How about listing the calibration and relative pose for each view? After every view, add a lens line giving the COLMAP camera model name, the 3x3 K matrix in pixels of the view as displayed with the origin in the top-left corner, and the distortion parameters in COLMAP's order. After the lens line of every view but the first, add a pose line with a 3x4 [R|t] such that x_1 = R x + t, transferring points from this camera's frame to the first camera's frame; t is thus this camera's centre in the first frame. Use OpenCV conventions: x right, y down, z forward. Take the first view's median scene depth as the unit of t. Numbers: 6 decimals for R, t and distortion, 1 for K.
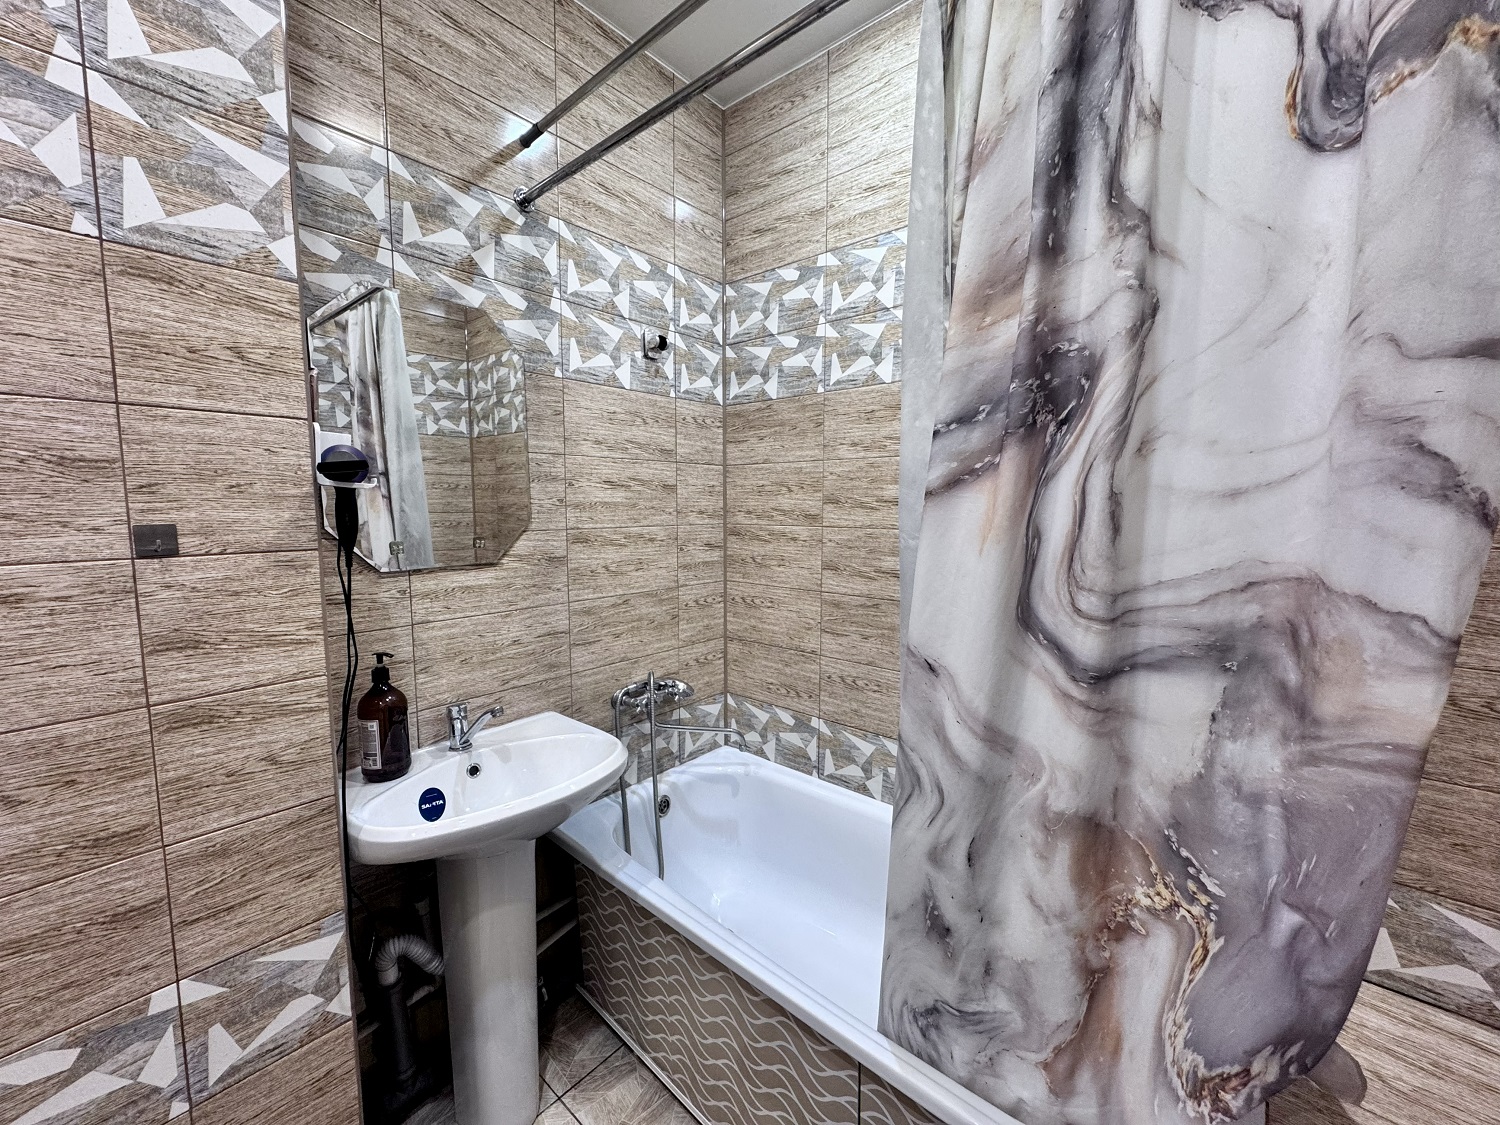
lens RADIAL K [[598.2, 0, 746.1], [0, 598.2, 564.2], [0, 0, 1]] dist [0.002861, -0.001348]
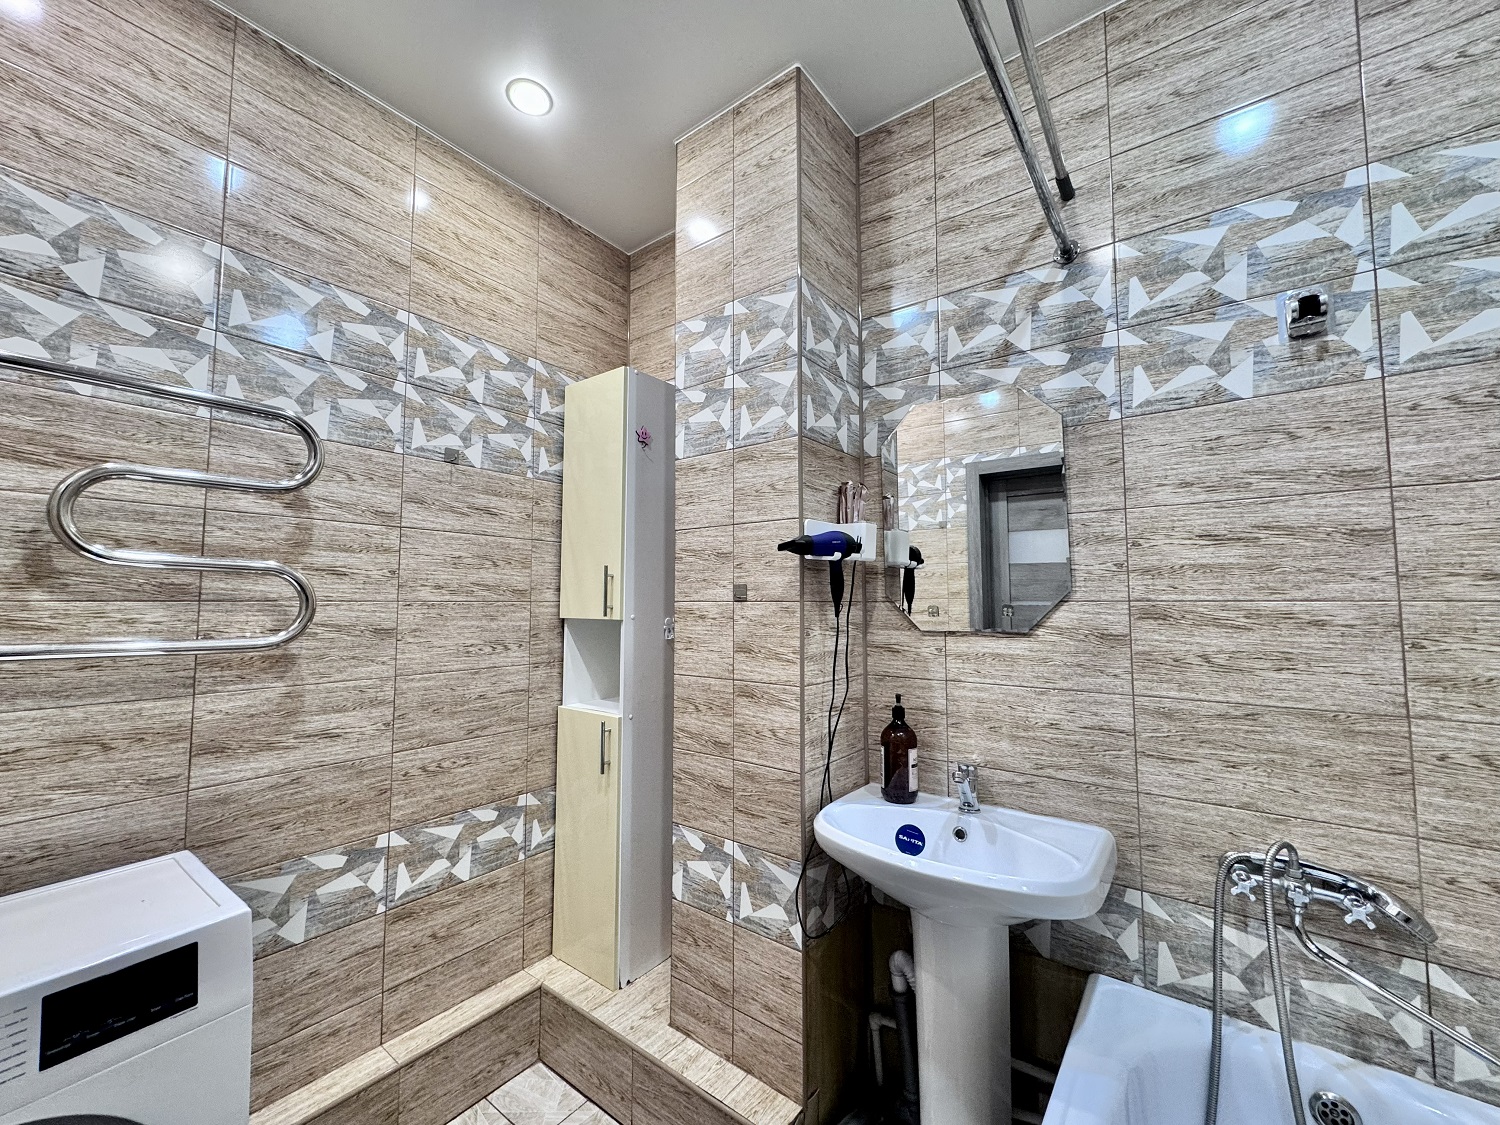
lens RADIAL K [[598.2, 0, 748.3], [0, 598.2, 563.3], [0, 0, 1]] dist [0.002861, -0.001348]
pose [[0.070716, -0.065100, -0.995370, 0.507064], [-0.102625, 0.992098, -0.072177, 0.001657], [0.992203, 0.107254, 0.063476, 0.488923]]
